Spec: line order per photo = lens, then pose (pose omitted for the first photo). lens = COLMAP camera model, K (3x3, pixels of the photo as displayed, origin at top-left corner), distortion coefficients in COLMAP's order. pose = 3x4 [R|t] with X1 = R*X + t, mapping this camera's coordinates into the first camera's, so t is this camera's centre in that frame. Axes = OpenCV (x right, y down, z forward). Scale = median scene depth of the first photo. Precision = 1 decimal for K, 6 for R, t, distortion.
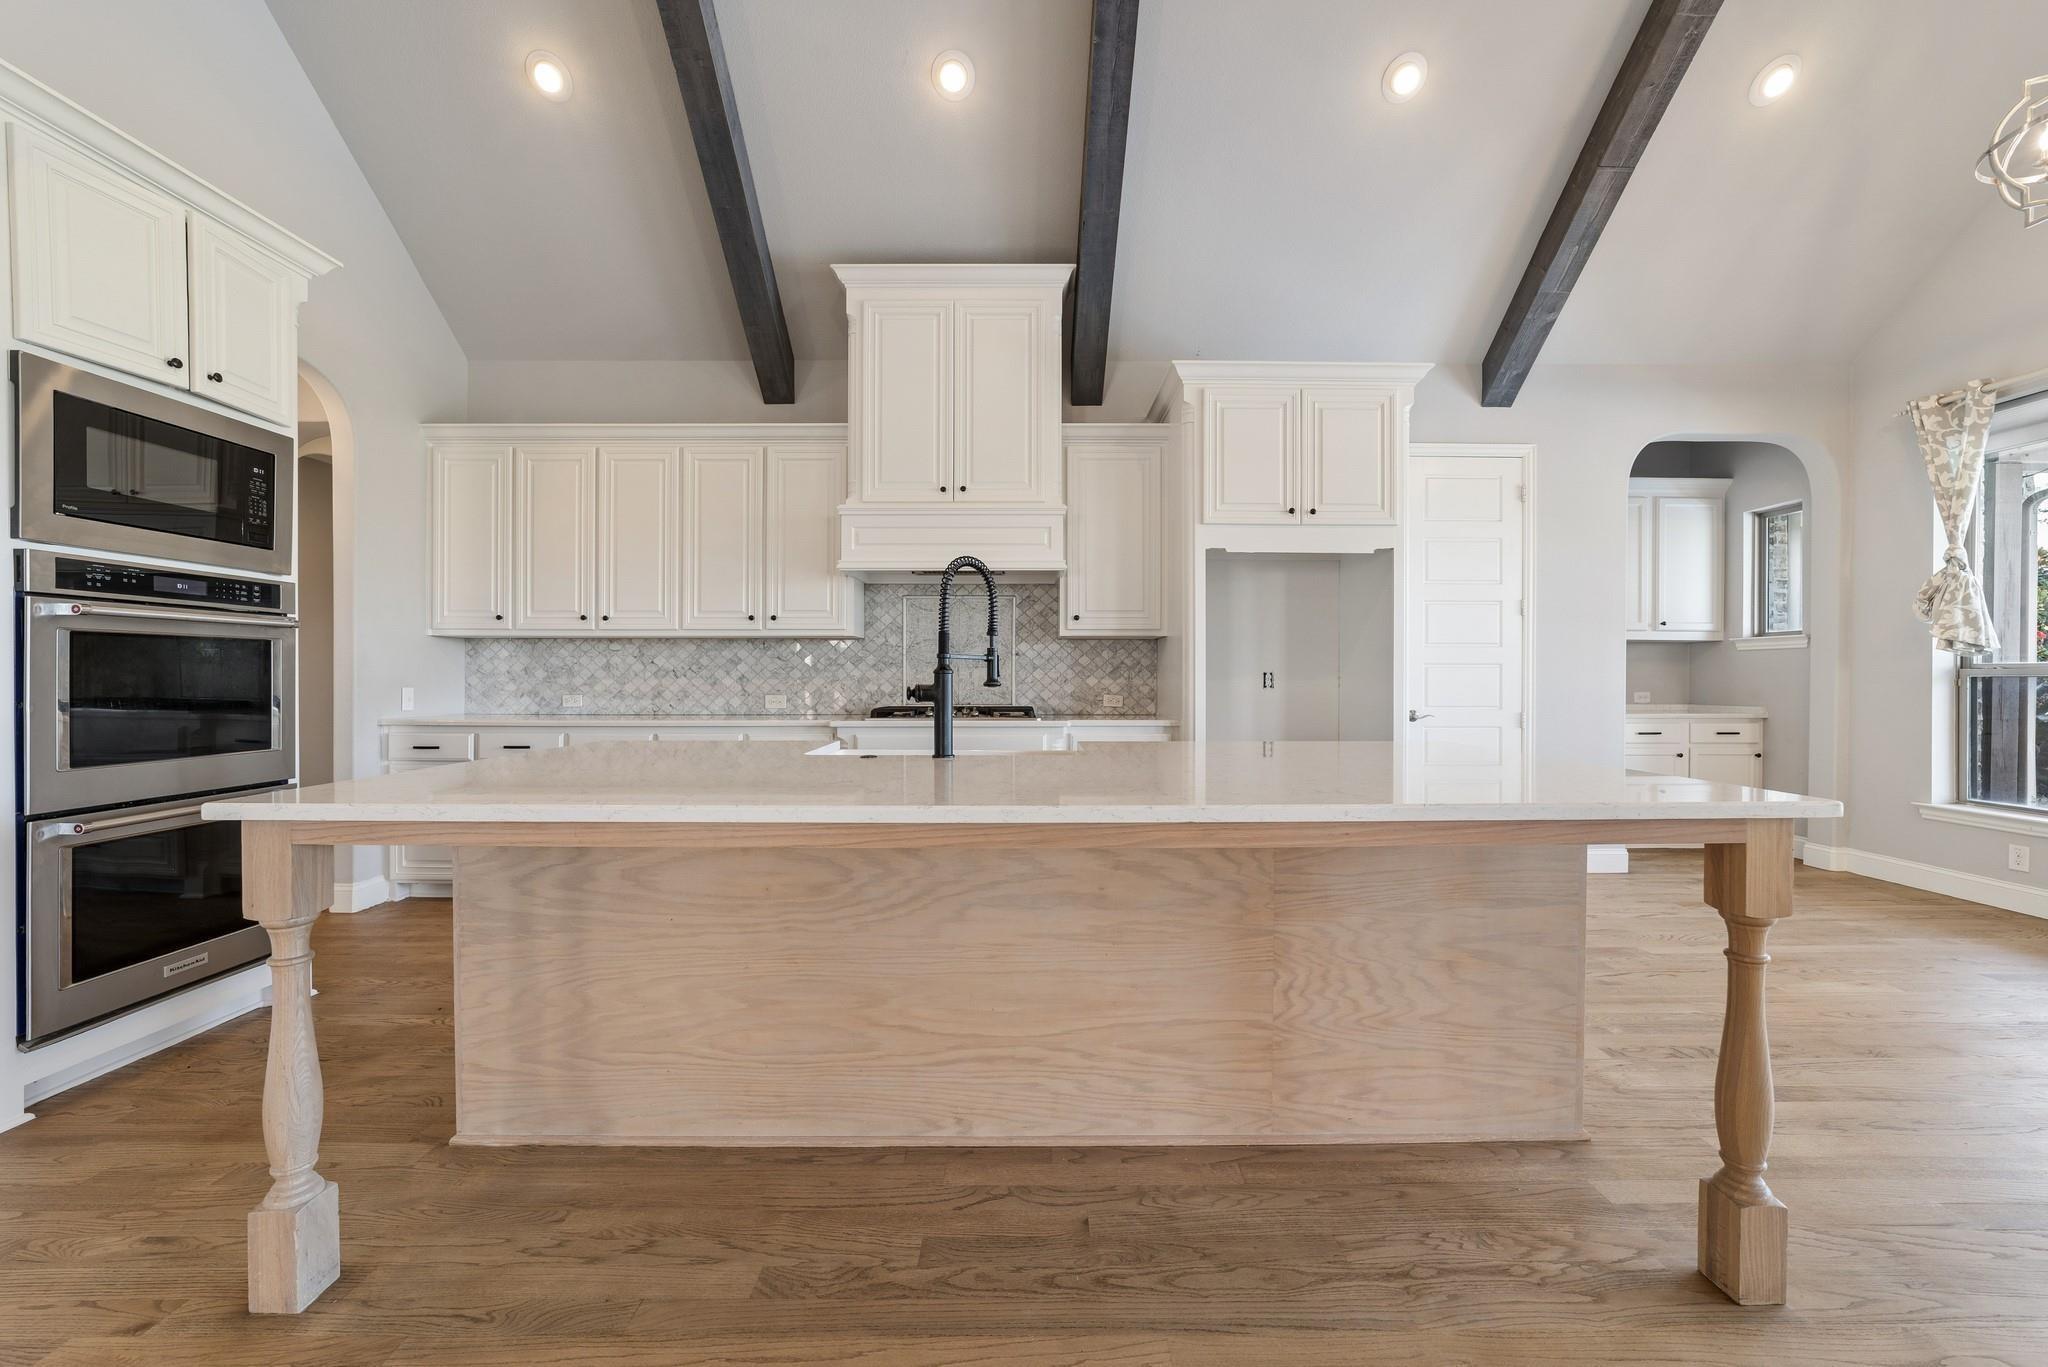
lens RADIAL K [[809.3, 0, 1026.5], [0, 809.3, 679.4], [0, 0, 1]] dist [-0.023774, 0.006051]
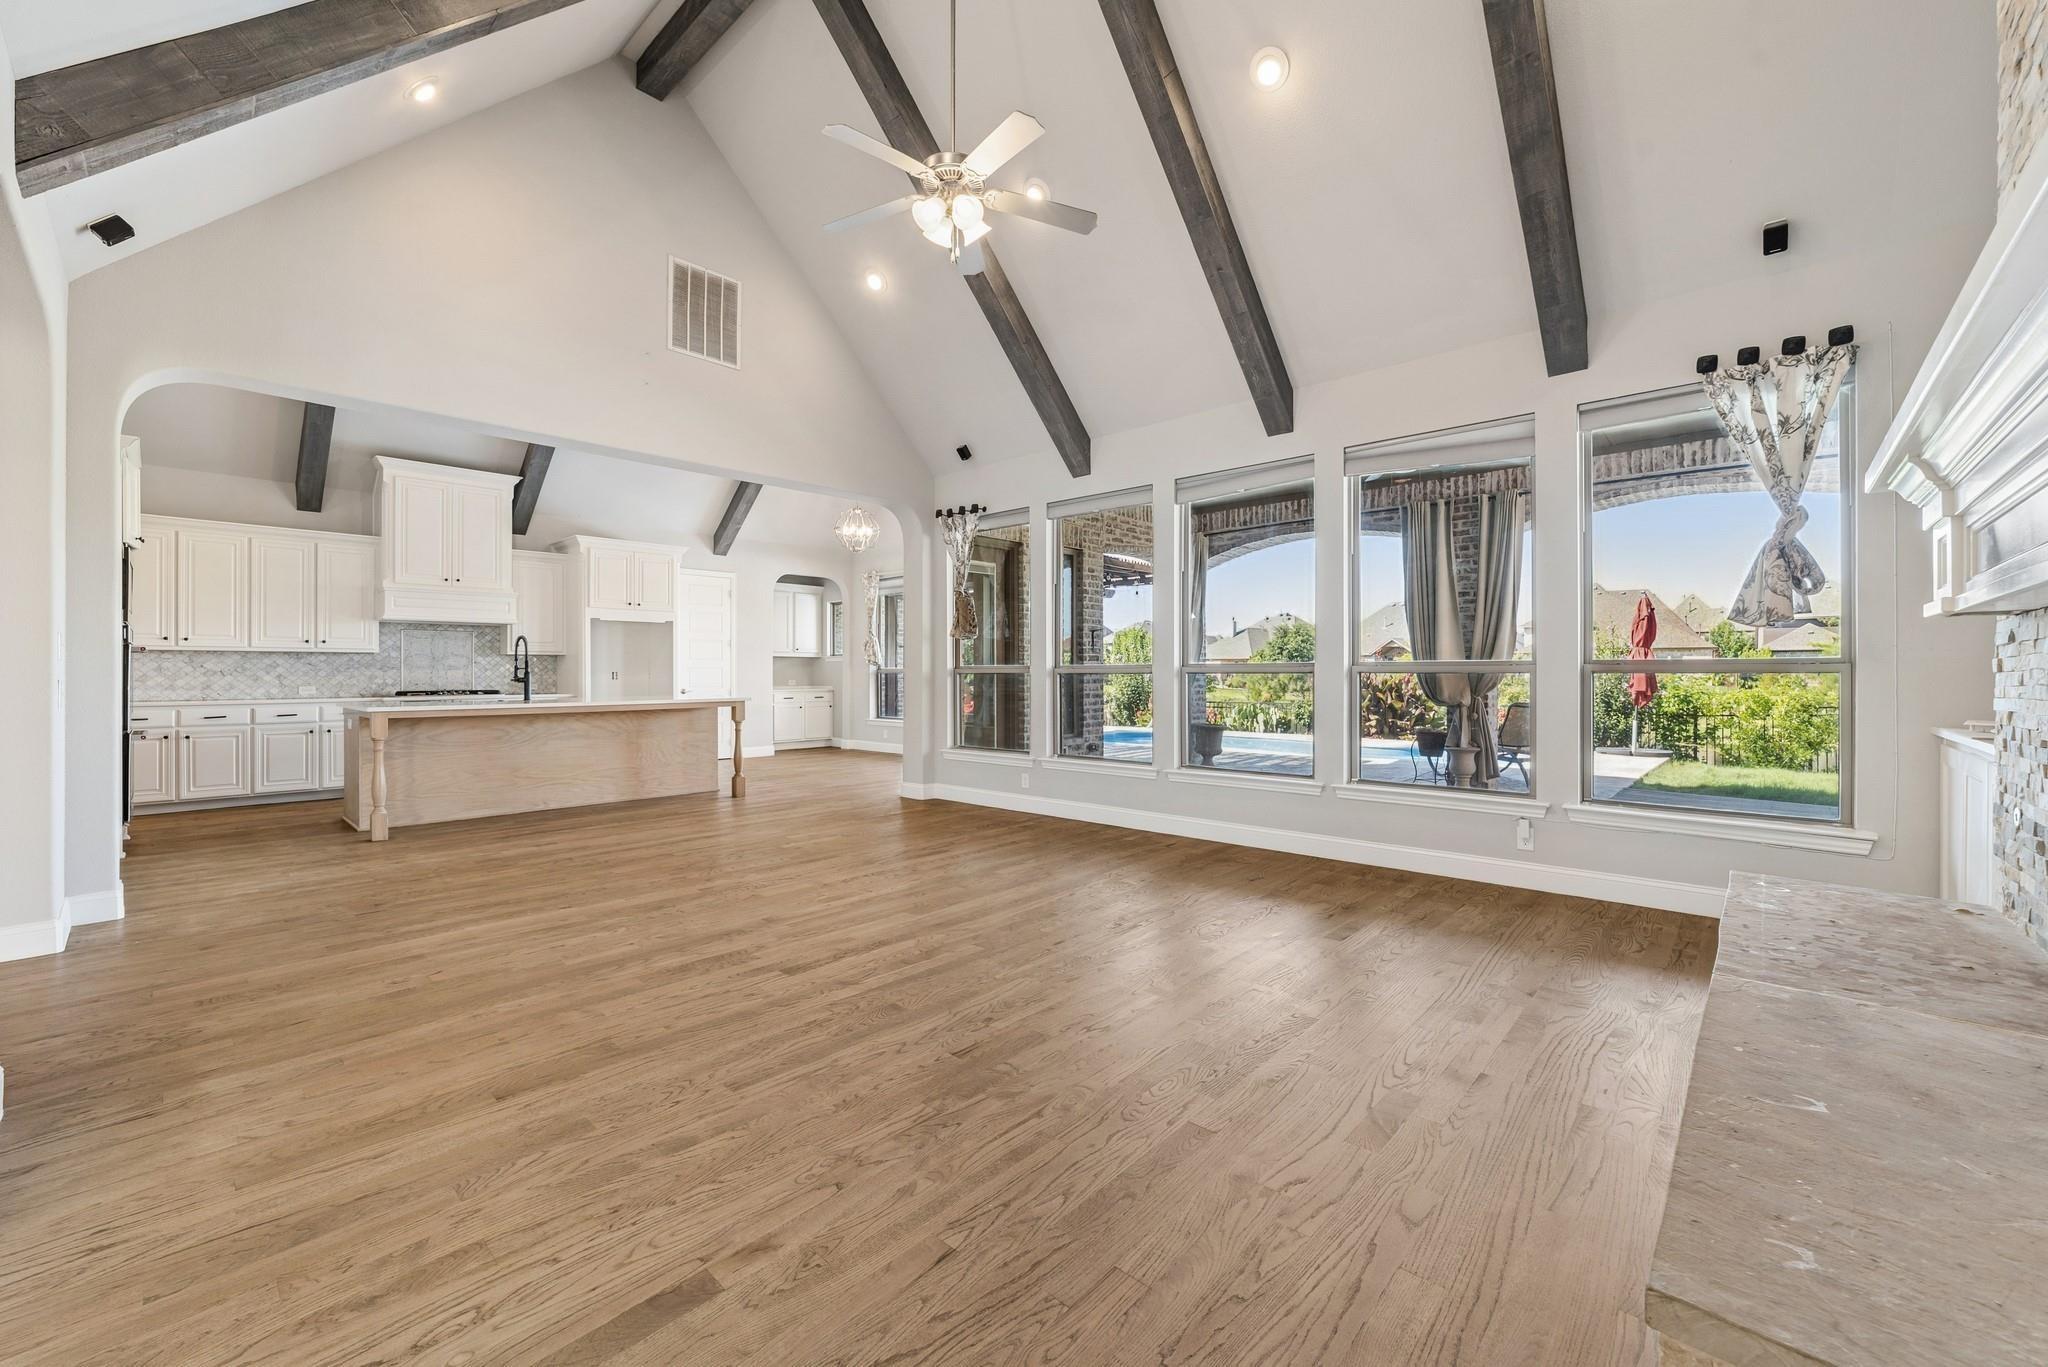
lens RADIAL K [[809.3, 0, 1025.8], [0, 809.3, 673.2], [0, 0, 1]] dist [-0.023774, 0.006051]
pose [[0.682228, -0.003196, 0.731132, -0.572321], [0.005010, 0.999987, -0.000303, 0.000527], [-0.731122, 0.003870, 0.682236, -1.377030]]
